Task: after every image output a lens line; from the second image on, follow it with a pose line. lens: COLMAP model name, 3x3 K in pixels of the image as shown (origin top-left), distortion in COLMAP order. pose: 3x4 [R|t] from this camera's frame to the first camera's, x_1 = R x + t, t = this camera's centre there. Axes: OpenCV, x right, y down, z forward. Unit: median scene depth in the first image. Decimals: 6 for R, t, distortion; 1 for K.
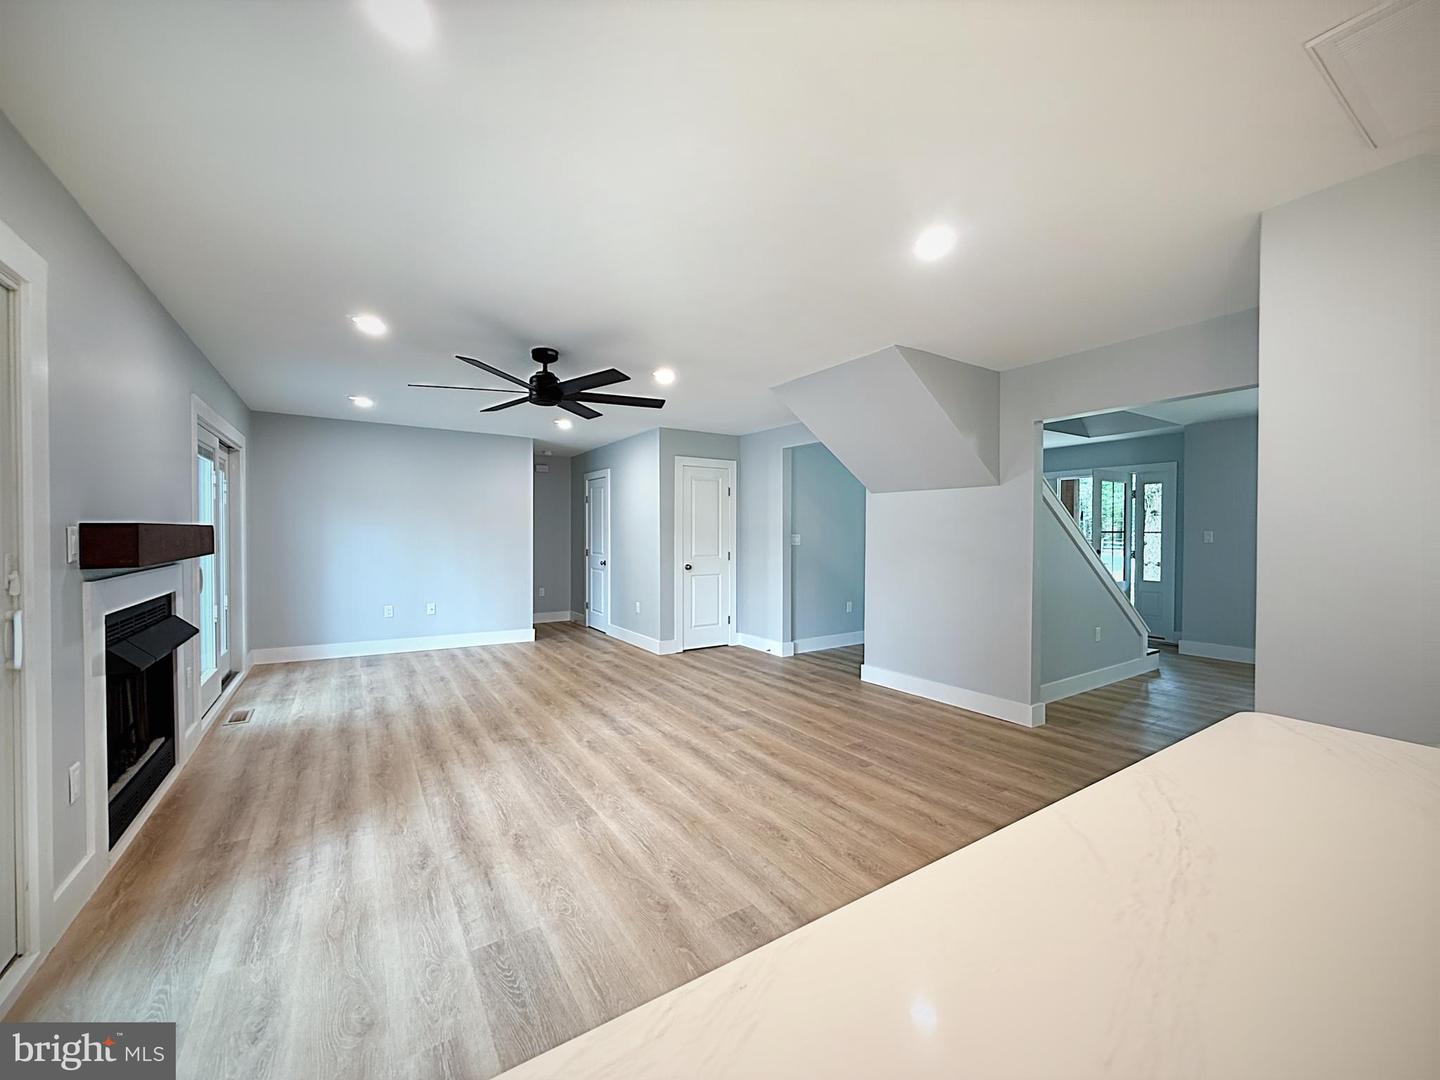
lens RADIAL K [[571.6, 0, 721.7], [0, 571.6, 540.0], [0, 0, 1]] dist [-0.003145, 0.000354]
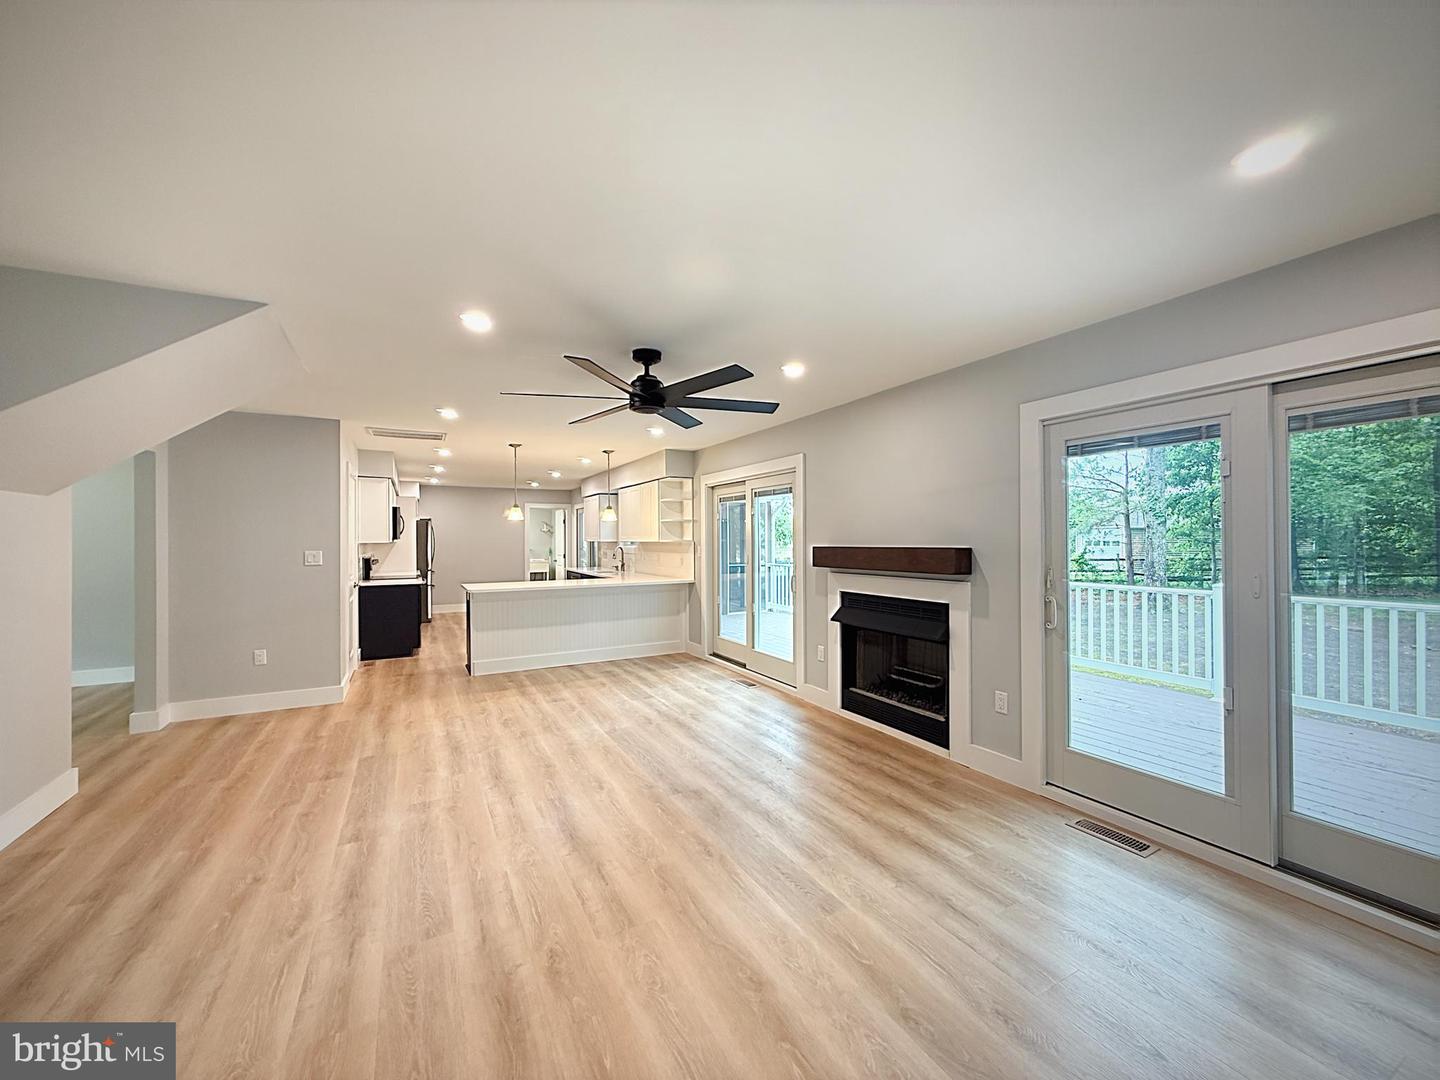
lens RADIAL K [[571.6, 0, 716.9], [0, 571.6, 542.9], [0, 0, 1]] dist [-0.003145, 0.000354]
pose [[-0.996046, 0.002286, 0.088814, -0.539993], [0.003786, 0.999853, 0.016723, -0.052550], [-0.088763, 0.016993, -0.995908, 2.045929]]
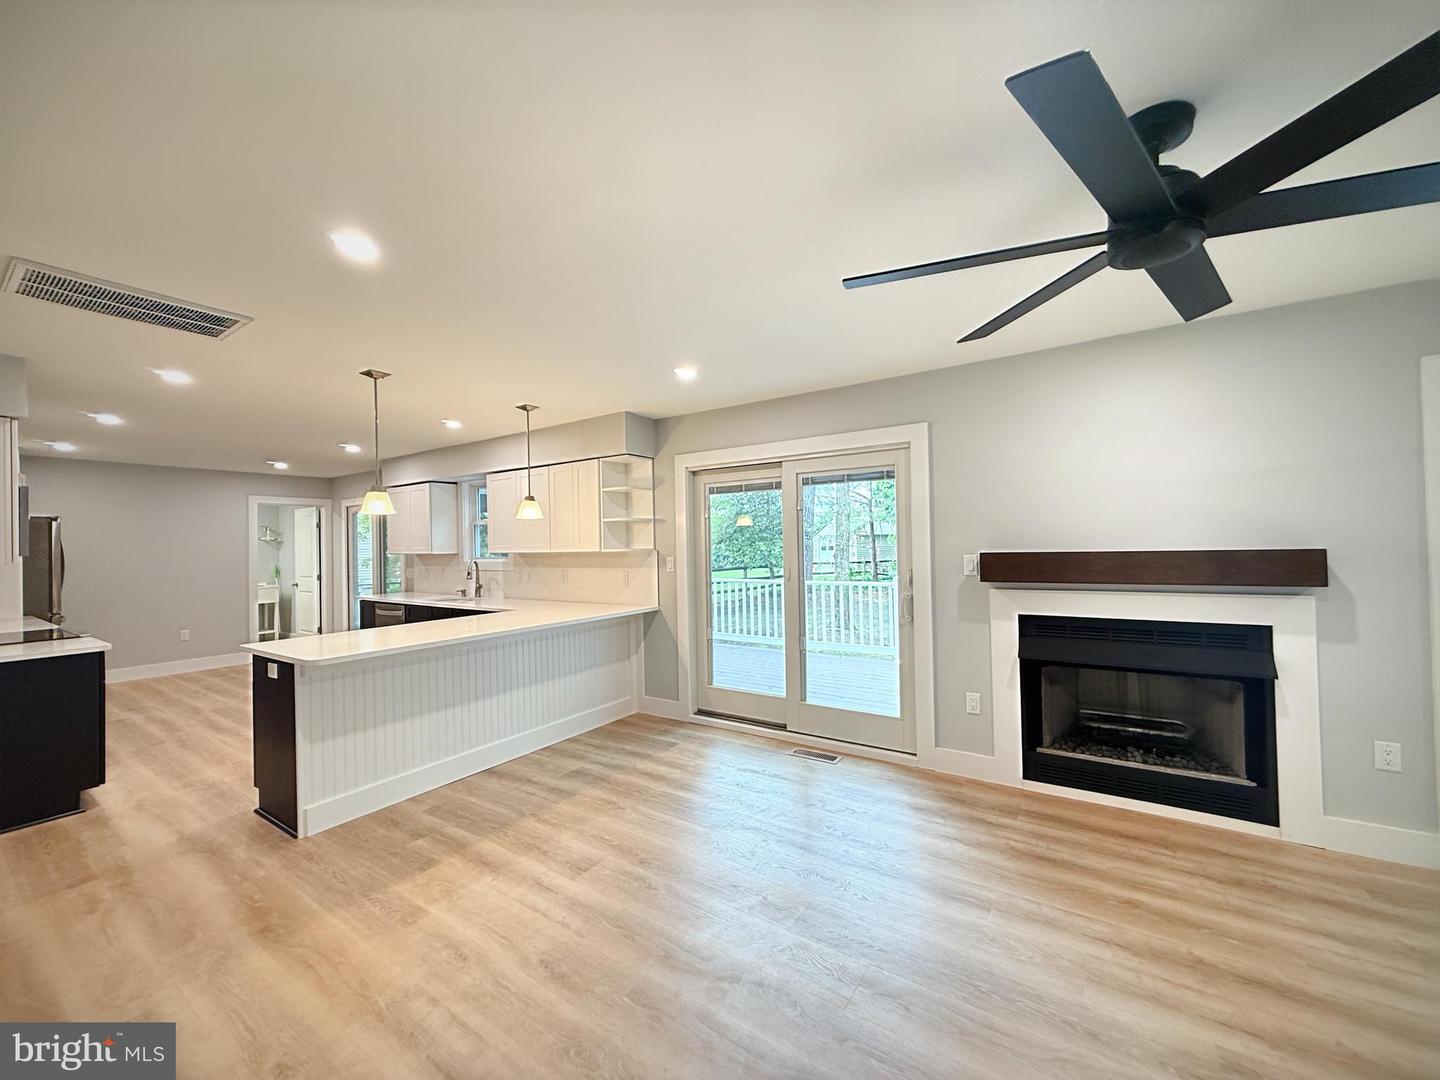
lens RADIAL K [[571.6, 0, 719.6], [0, 571.6, 540.6], [0, 0, 1]] dist [-0.003145, 0.000354]
pose [[-0.923599, 0.013098, -0.383136, 0.134846], [0.013700, 0.999905, 0.001158, -0.047496], [0.383115, -0.004180, -0.923691, 1.362931]]
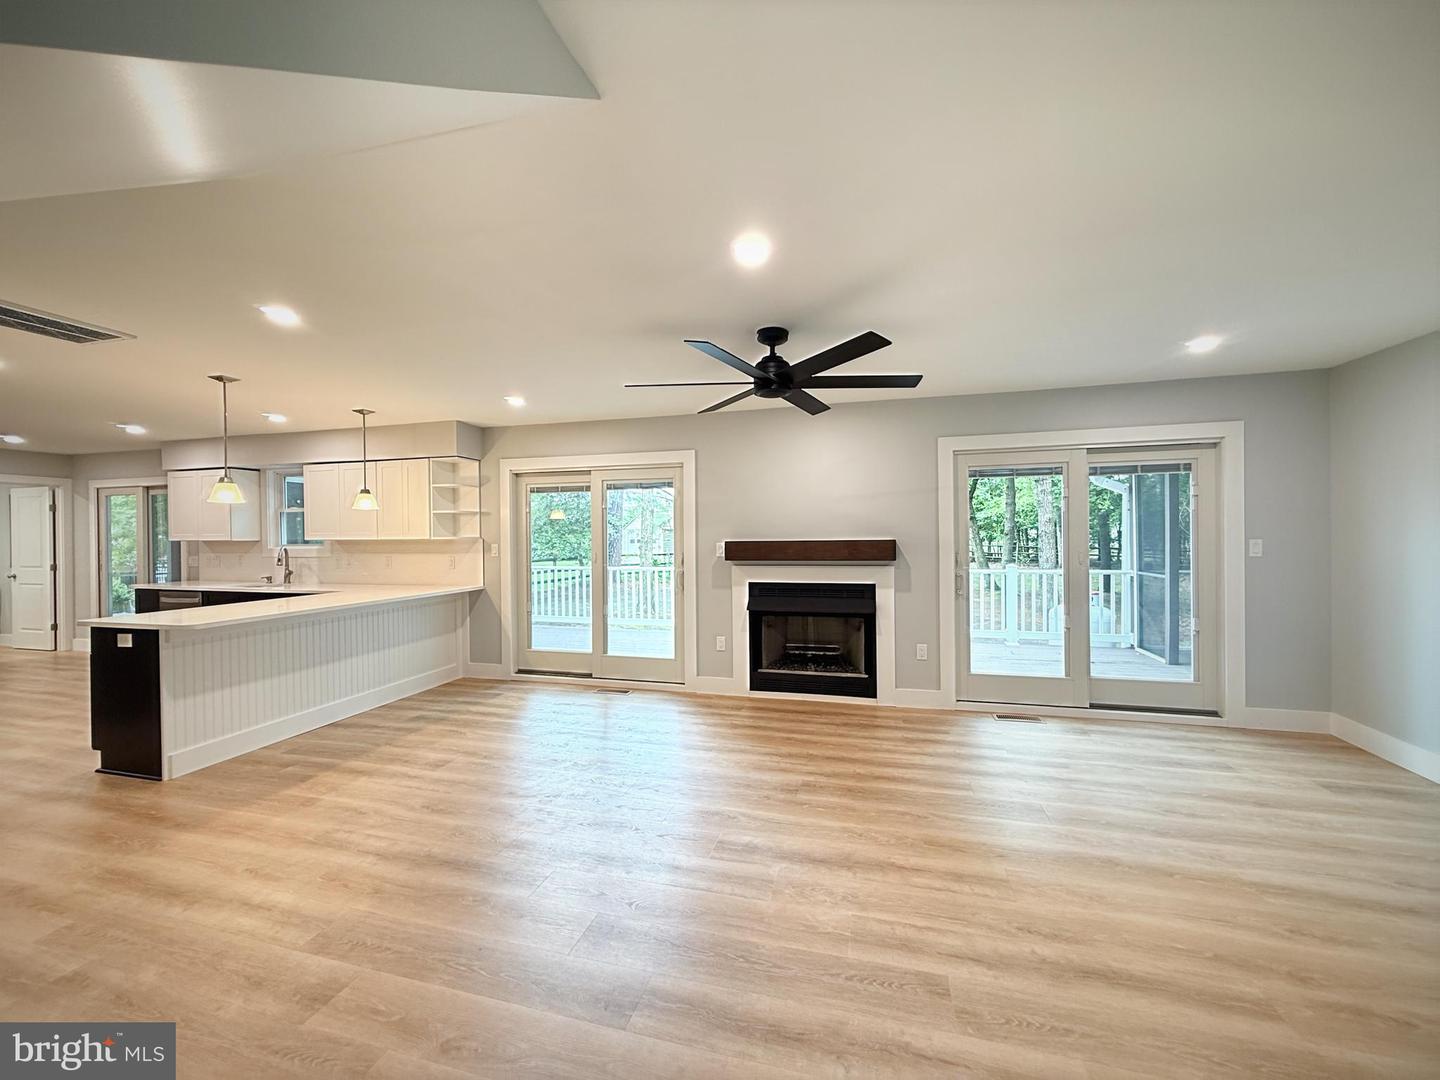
lens RADIAL K [[571.6, 0, 720.6], [0, 571.6, 541.0], [0, 0, 1]] dist [-0.003145, 0.000354]
pose [[-0.750407, 0.009872, -0.660902, 0.322083], [-0.000165, 0.999886, 0.015122, -0.042498], [0.660975, 0.011456, -0.750320, 1.718575]]
